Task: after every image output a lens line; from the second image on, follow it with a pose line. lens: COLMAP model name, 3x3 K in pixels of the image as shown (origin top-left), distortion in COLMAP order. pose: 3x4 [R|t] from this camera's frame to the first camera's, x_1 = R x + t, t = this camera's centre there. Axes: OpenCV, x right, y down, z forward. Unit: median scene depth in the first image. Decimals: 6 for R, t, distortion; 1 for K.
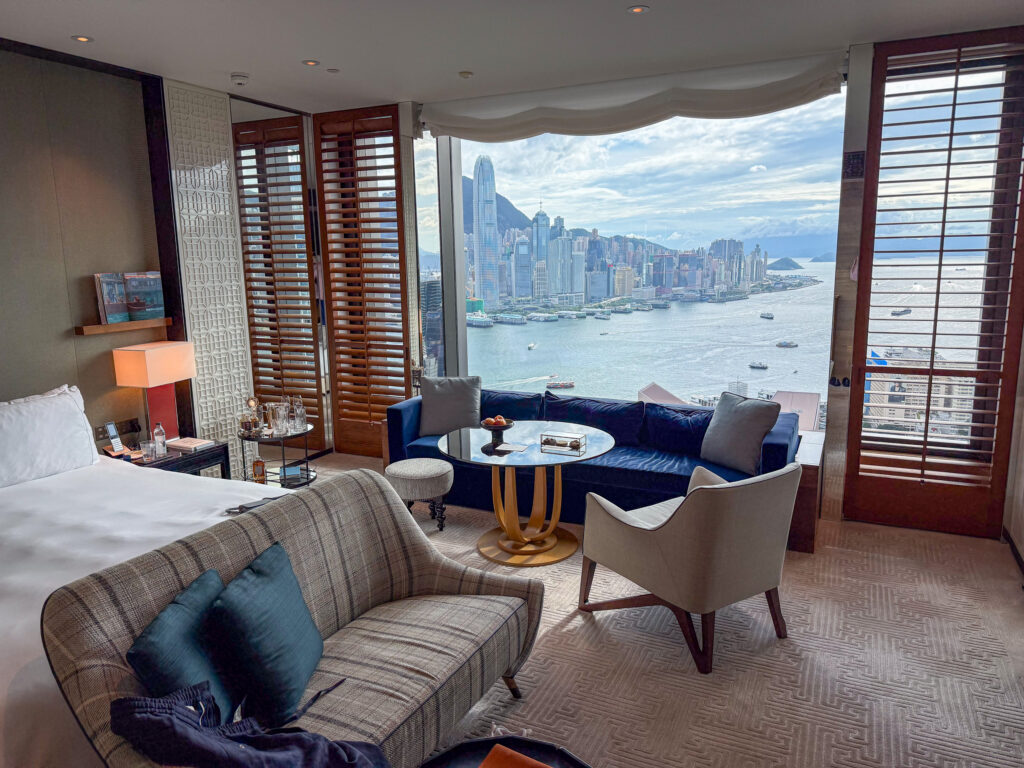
lens RADIAL K [[738.7, 0, 512.0], [0, 738.7, 384.0], [0, 0, 1]] dist [0.169667, -0.141043]
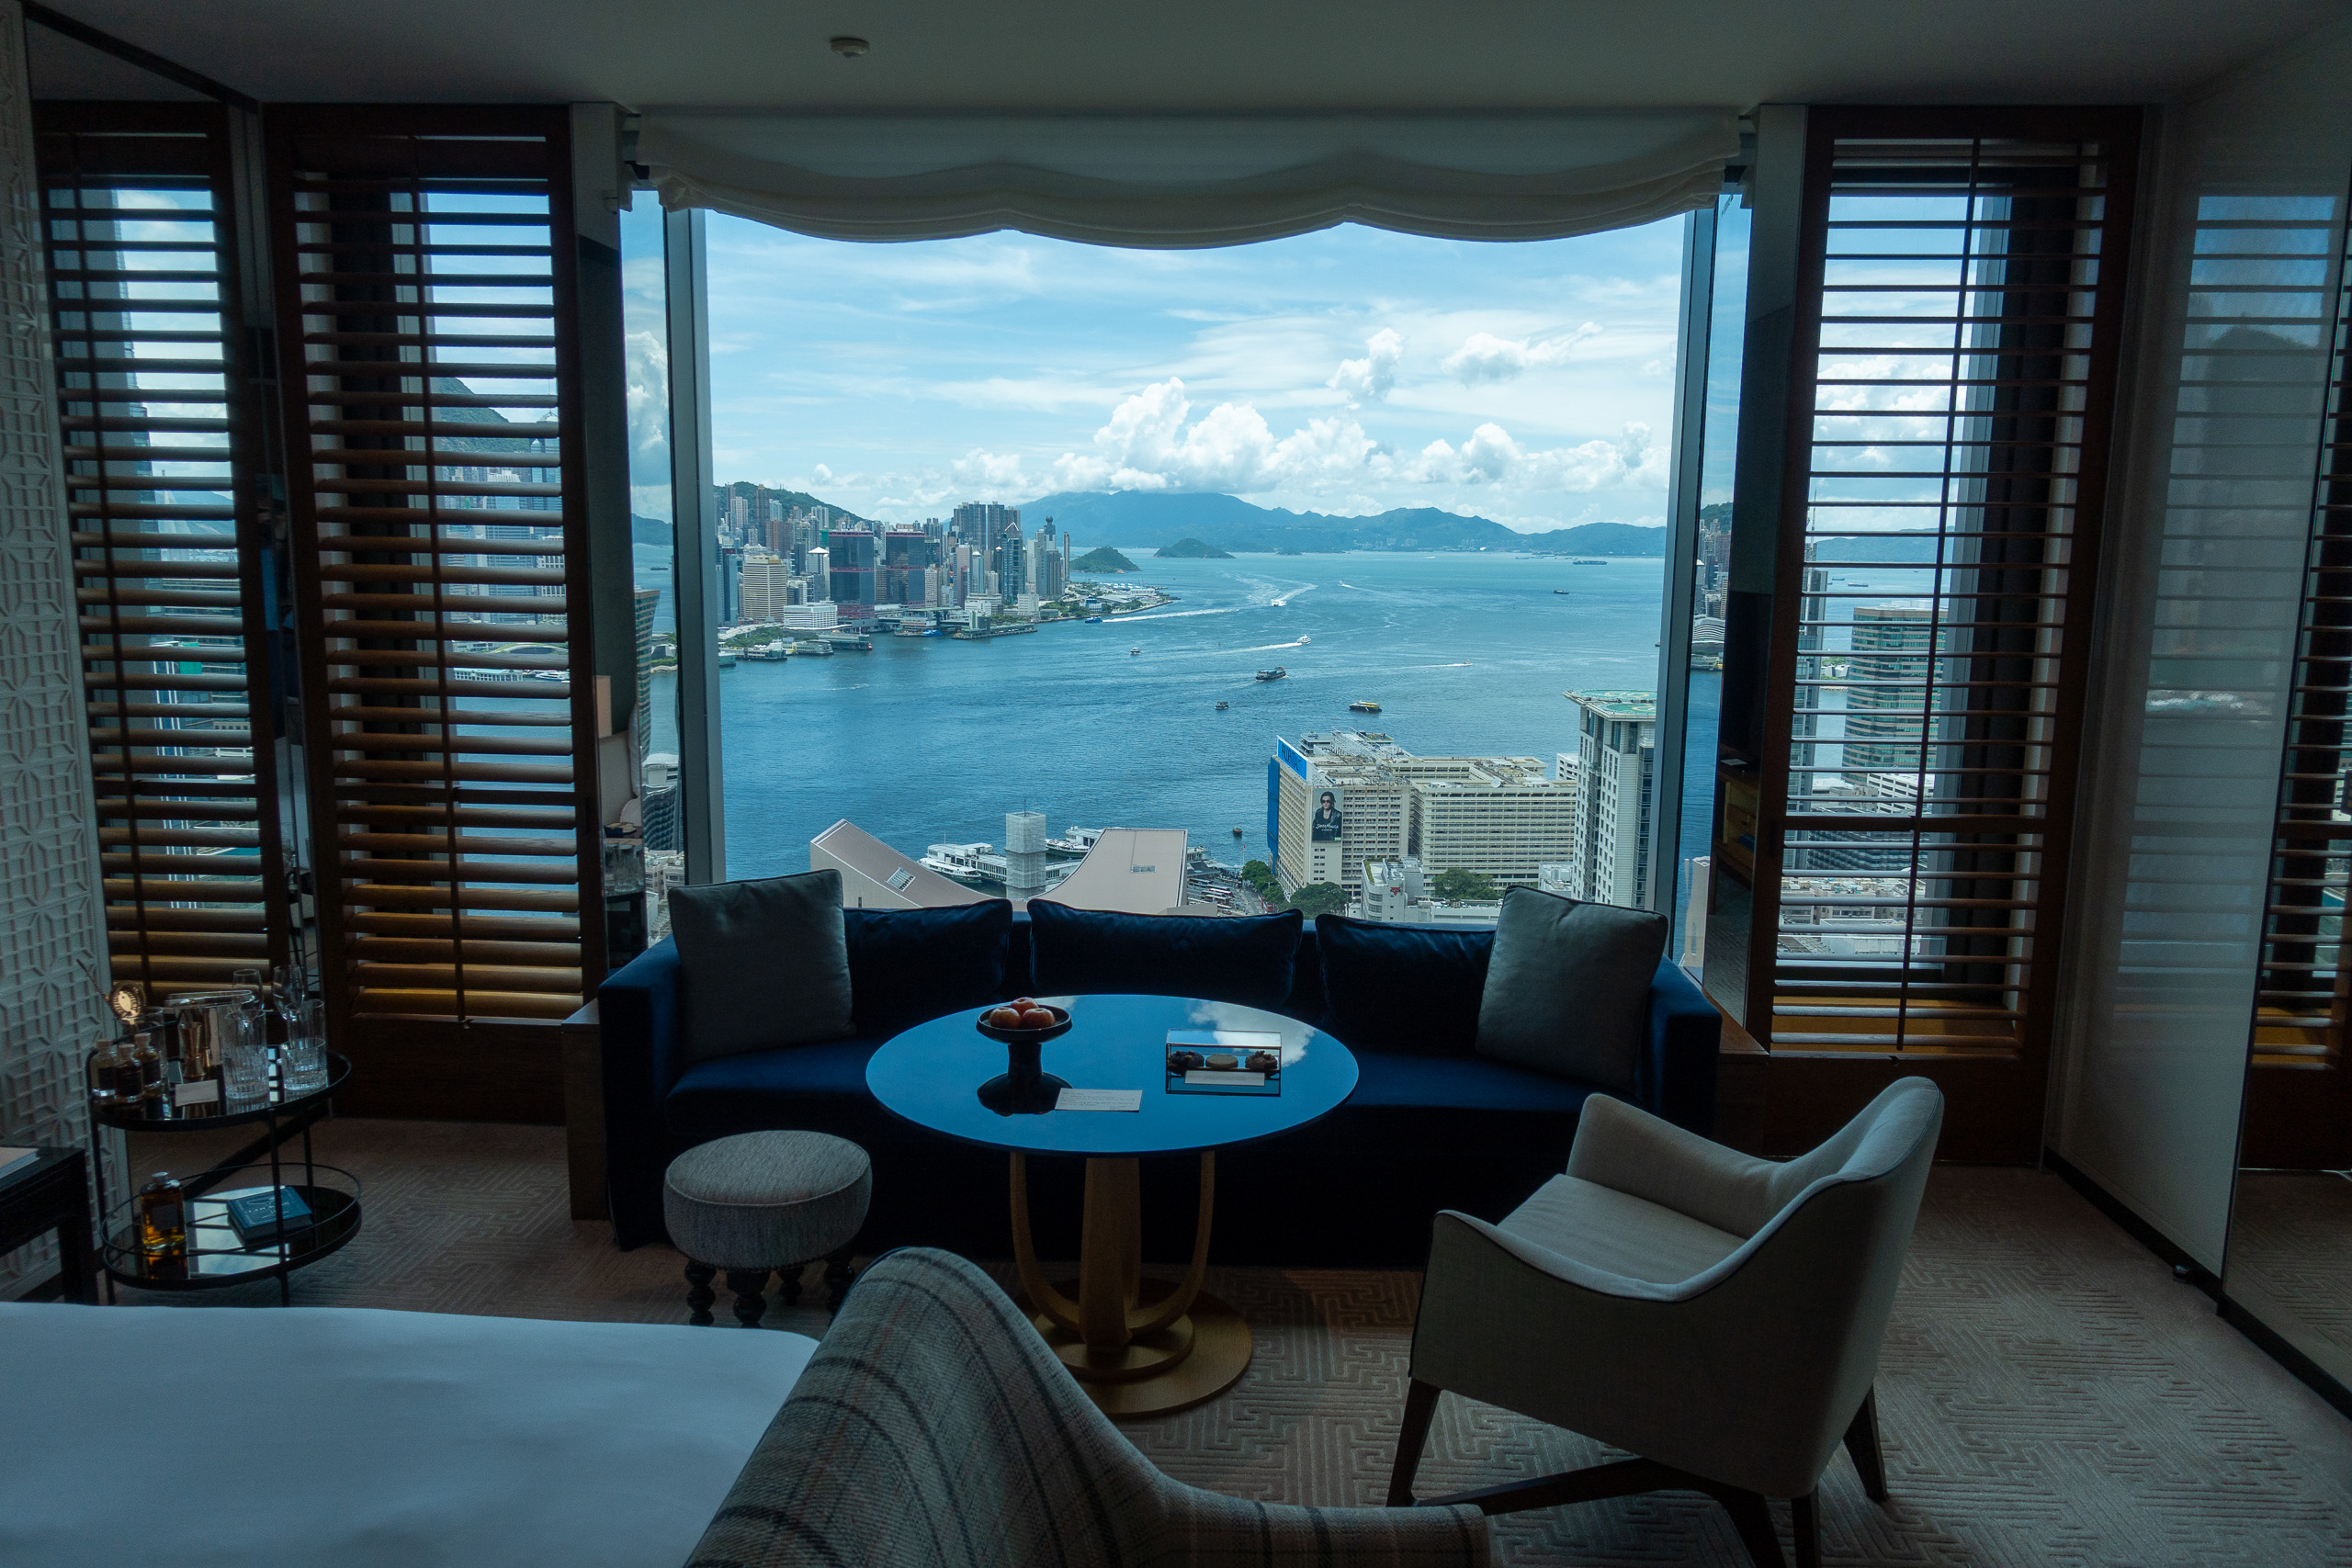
lens RADIAL K [[1695.5, 0, 1176.0], [0, 1695.5, 784.0], [0, 0, 1]] dist [0.056804, -0.003598]
pose [[0.925378, -0.030383, 0.377826, -0.186157], [0.039154, 0.999112, -0.015553, -0.031642], [-0.377018, 0.029186, 0.925746, 0.155197]]
